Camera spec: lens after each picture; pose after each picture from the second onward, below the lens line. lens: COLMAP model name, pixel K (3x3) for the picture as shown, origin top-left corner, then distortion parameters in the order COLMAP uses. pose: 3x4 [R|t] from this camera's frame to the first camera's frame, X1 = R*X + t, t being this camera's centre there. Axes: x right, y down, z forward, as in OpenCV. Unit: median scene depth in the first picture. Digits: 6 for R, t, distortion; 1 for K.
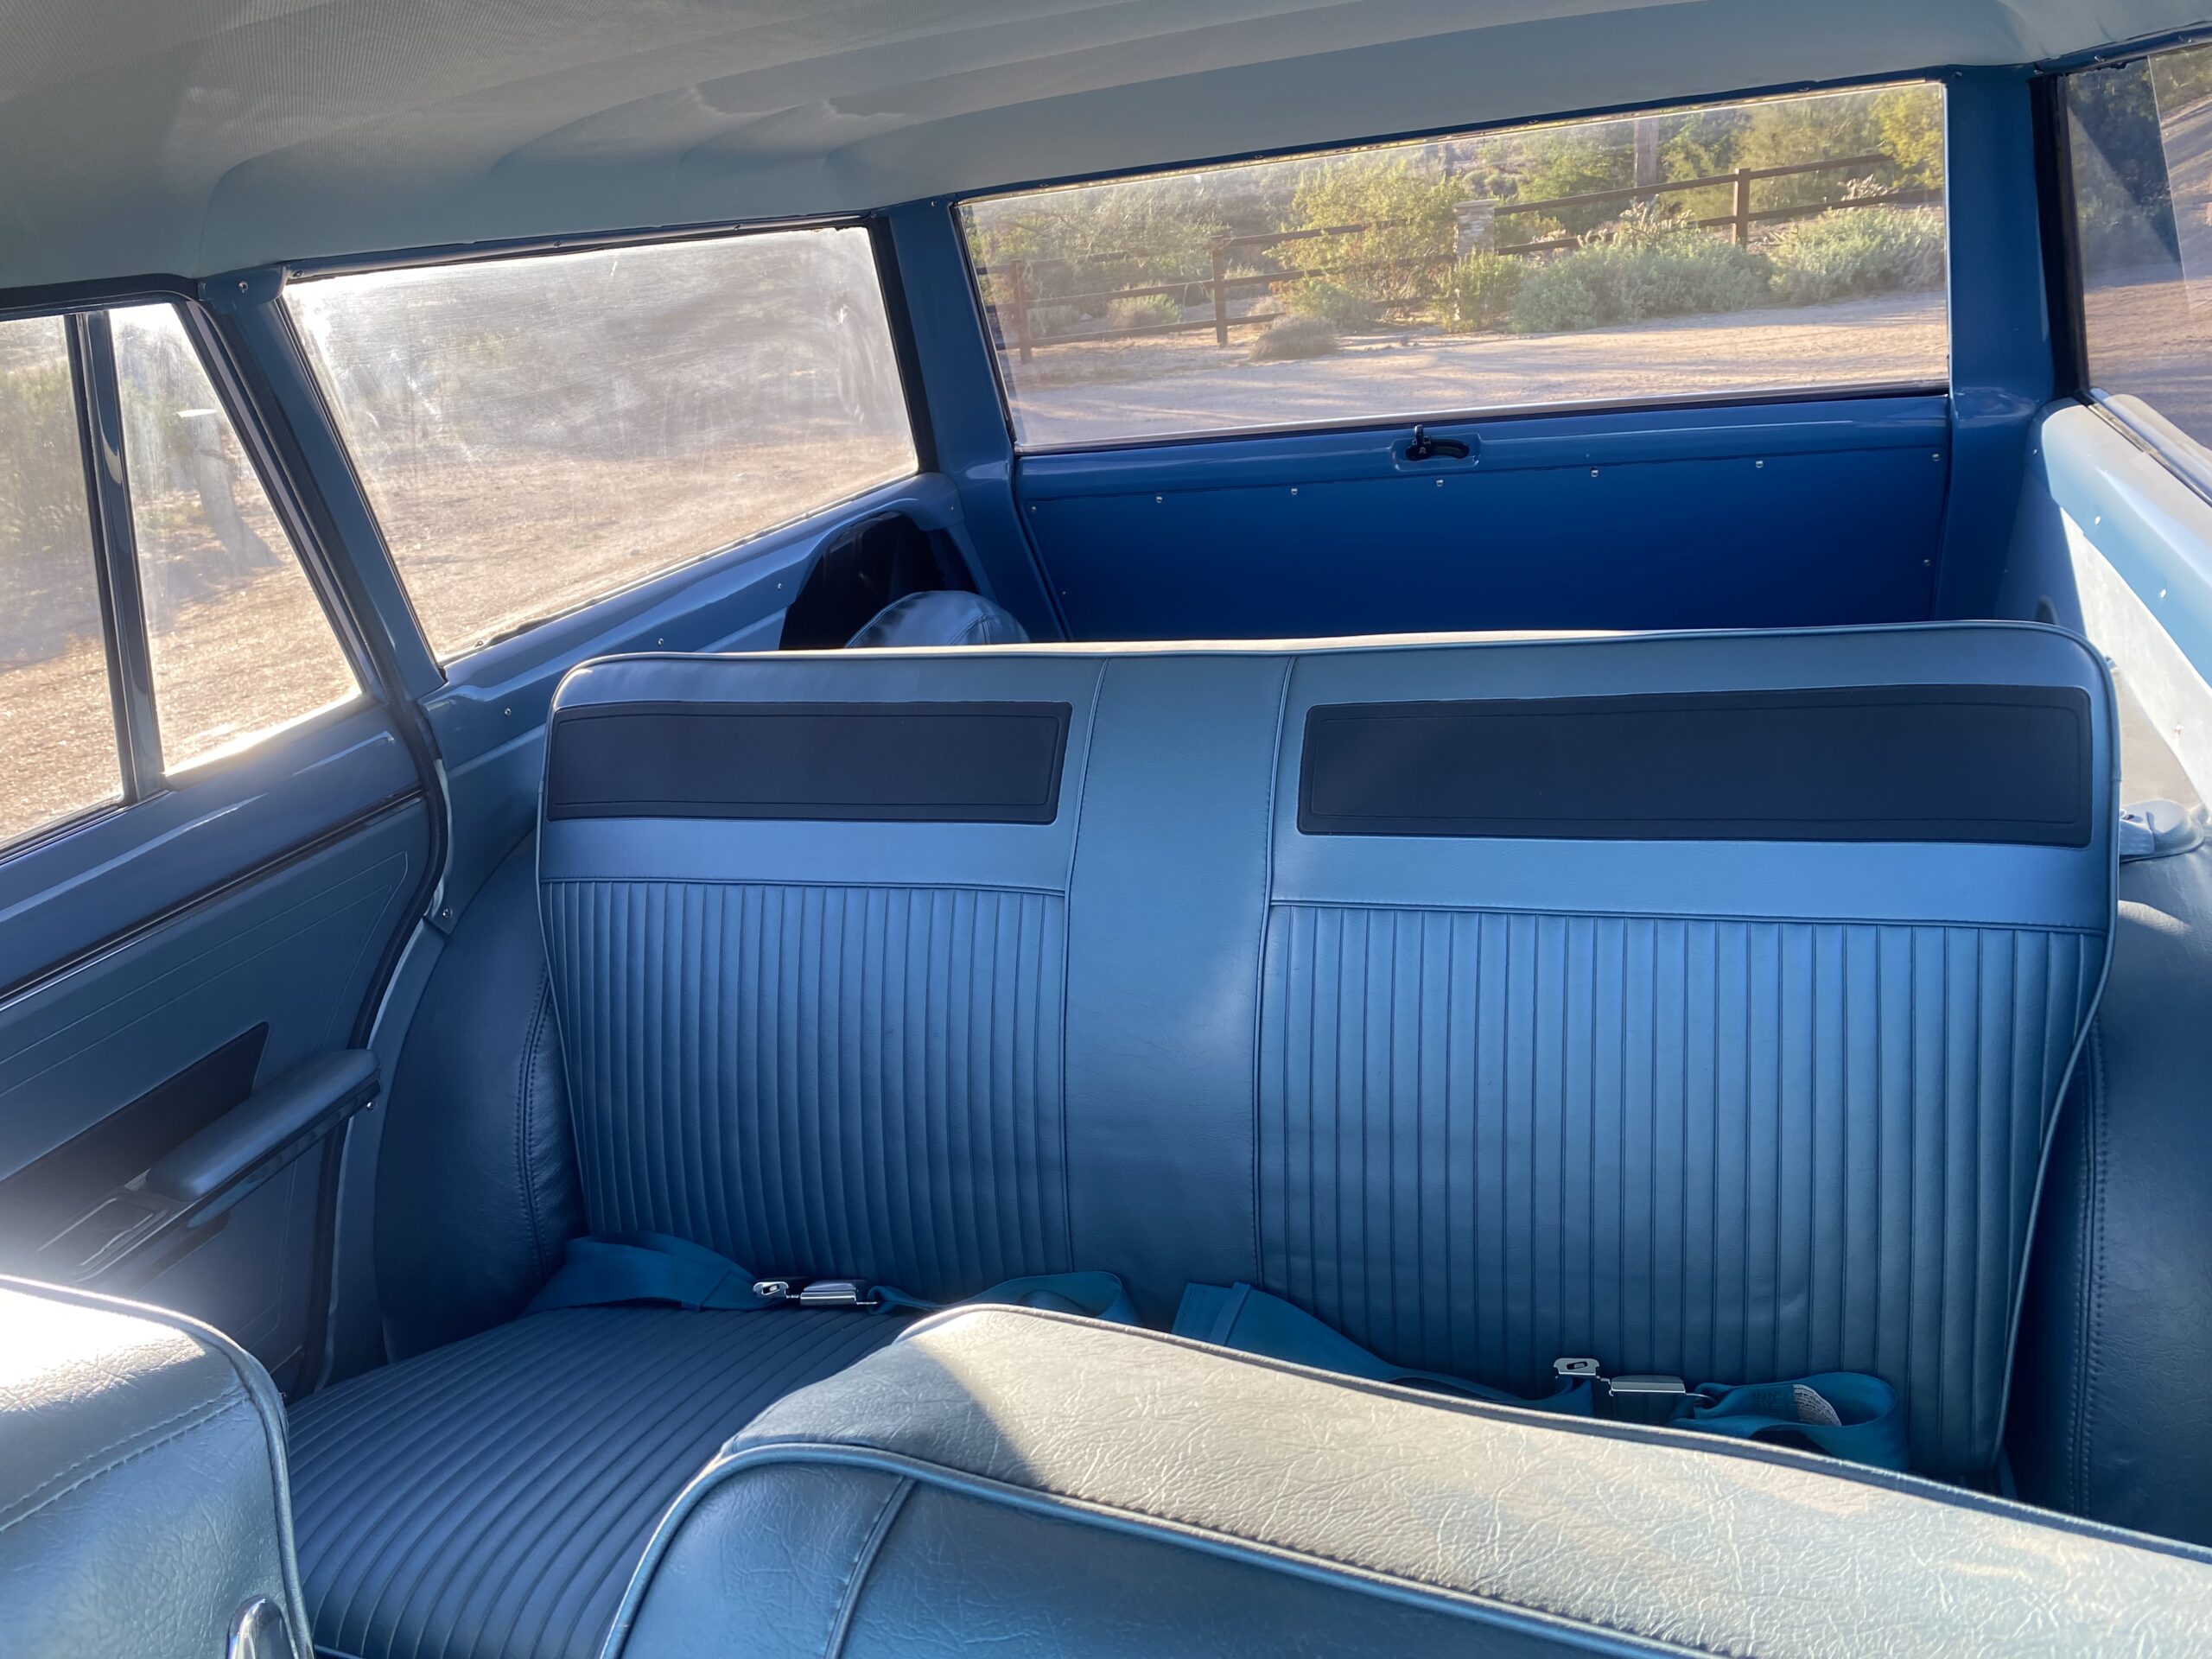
lens RADIAL K [[1684.9, 0, 1089.9], [0, 1684.9, 836.3], [0, 0, 1]] dist [0.024986, -0.021326]
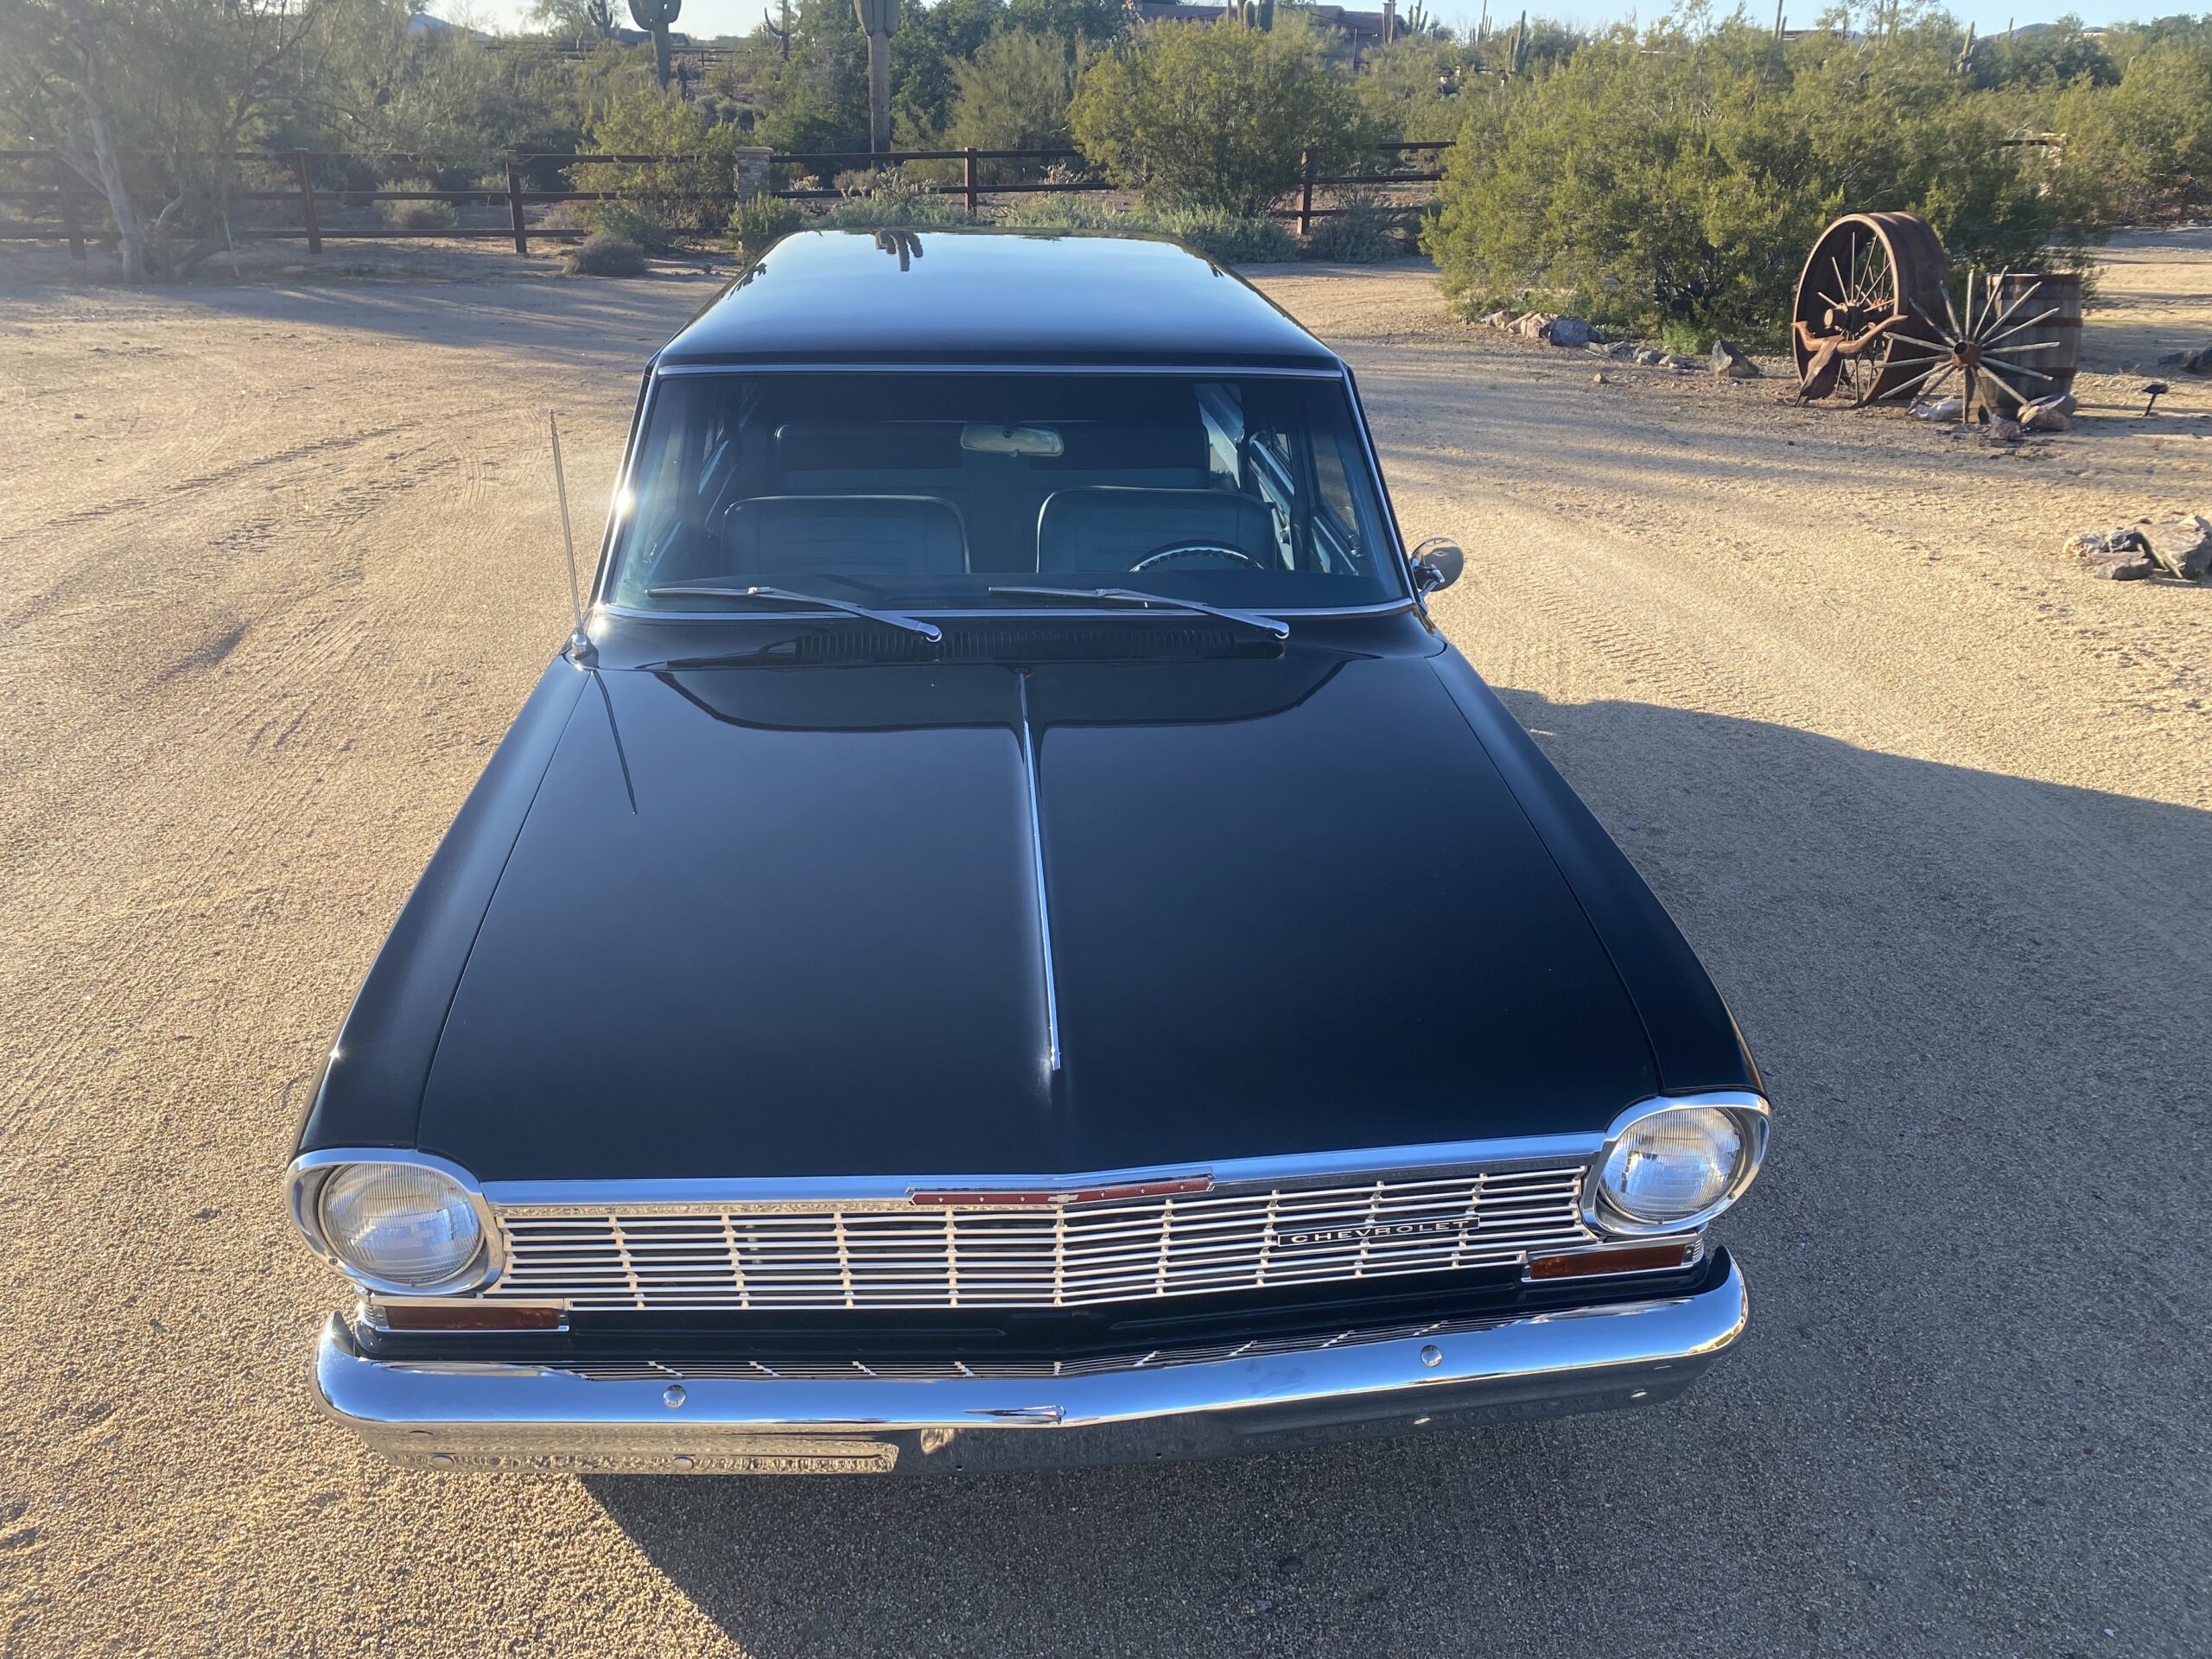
lens RADIAL K [[1684.9, 0, 1113.3], [0, 1684.9, 845.1], [0, 0, 1]] dist [0.024986, -0.021326]
pose [[0.897618, -0.060887, 0.436548, -0.078119], [0.039861, 0.997568, 0.057172, 0.035971], [-0.438967, -0.033917, 0.897863, -0.140762]]
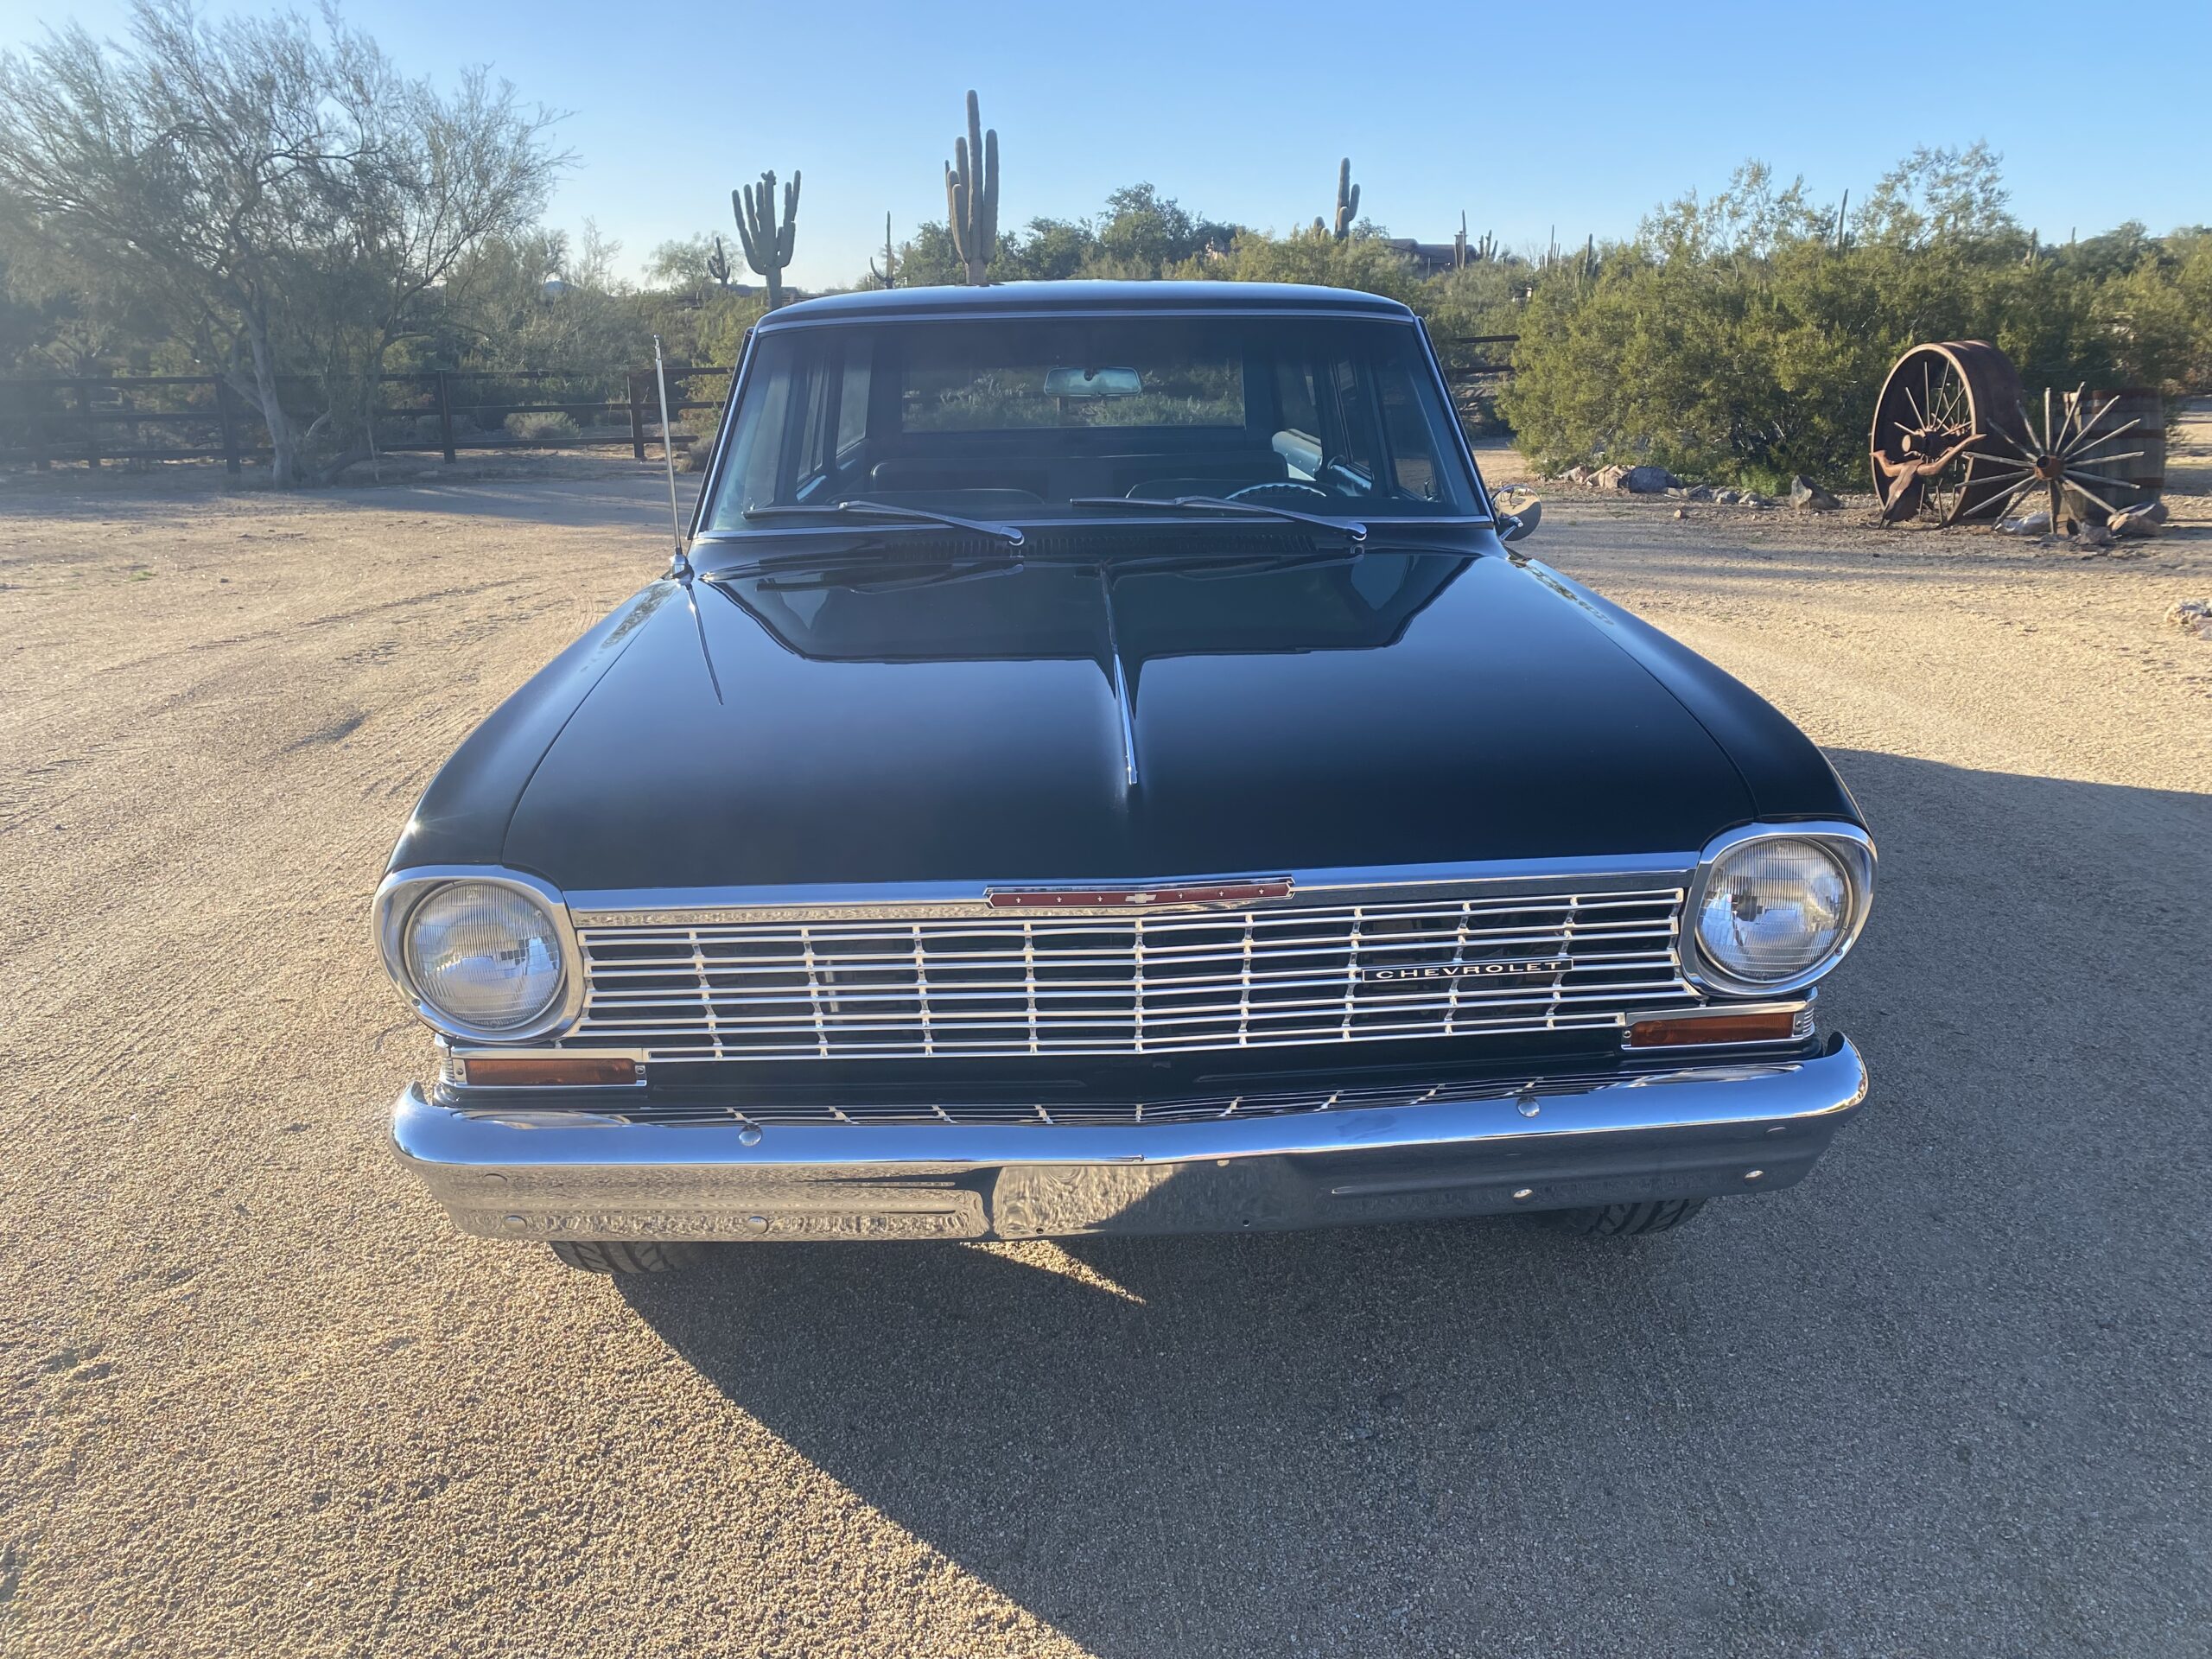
lens RADIAL K [[1684.9, 0, 1112.6], [0, 1684.9, 823.6], [0, 0, 1]] dist [0.024986, -0.021326]
pose [[0.920362, -0.015697, 0.390753, -0.078313], [0.050690, 0.995553, -0.079401, 0.058803], [-0.387769, 0.092885, 0.917065, -0.140514]]
